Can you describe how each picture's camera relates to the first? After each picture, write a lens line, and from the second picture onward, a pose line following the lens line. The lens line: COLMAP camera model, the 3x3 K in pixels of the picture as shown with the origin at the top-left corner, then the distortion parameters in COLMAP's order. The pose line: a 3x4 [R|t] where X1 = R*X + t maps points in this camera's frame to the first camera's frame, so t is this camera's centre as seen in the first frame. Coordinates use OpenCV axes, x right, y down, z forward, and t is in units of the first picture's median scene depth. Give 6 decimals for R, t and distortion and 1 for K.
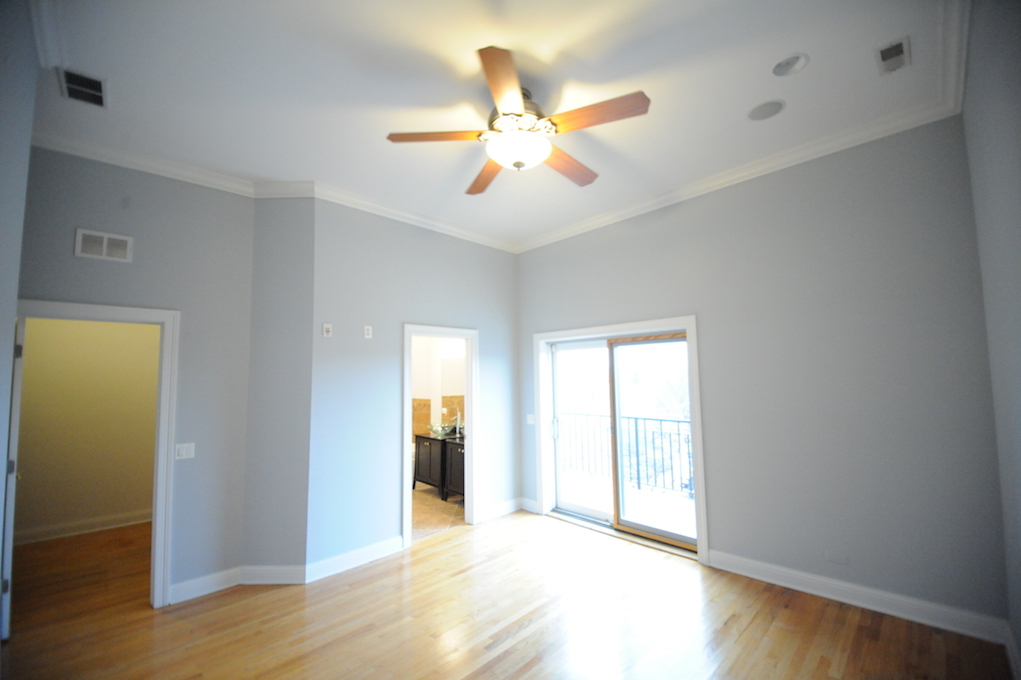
lens RADIAL K [[436.6, 0, 511.8], [0, 436.6, 337.6], [0, 0, 1]] dist [-0.003249, -0.005650]
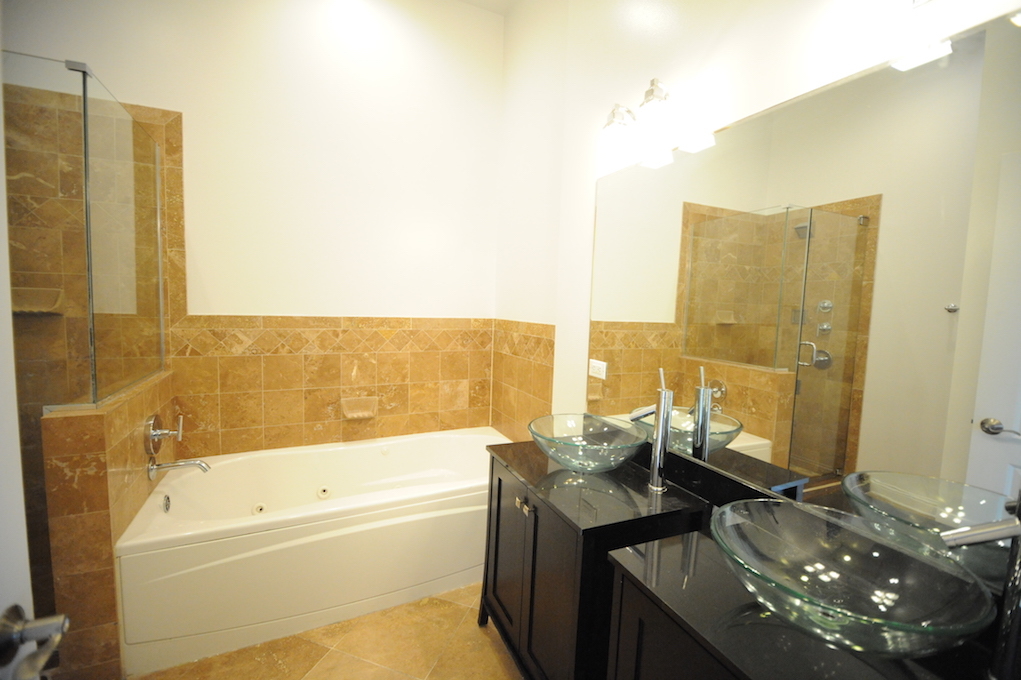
lens RADIAL K [[436.6, 0, 508.6], [0, 436.6, 336.3], [0, 0, 1]] dist [-0.003249, -0.005650]
pose [[0.945851, 0.075576, -0.315680, -0.115144], [-0.024387, 0.986315, 0.163059, 0.096600], [0.323683, -0.146531, 0.934750, 0.683875]]
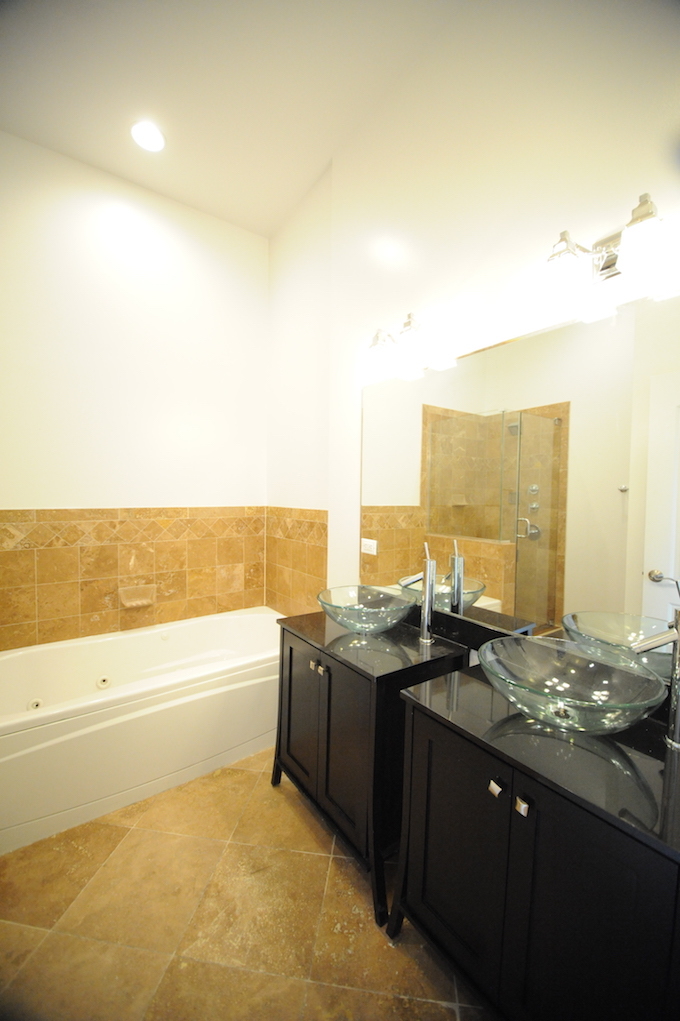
lens RADIAL K [[404.9, 0, 339.0], [0, 404.9, 503.5], [0, 0, 1]] dist [-0.004441, -0.004777]
pose [[0.989799, 0.036565, -0.137697, -0.128586], [-0.020775, 0.993216, 0.114411, 0.094802], [0.140946, -0.110384, 0.983844, 0.661512]]
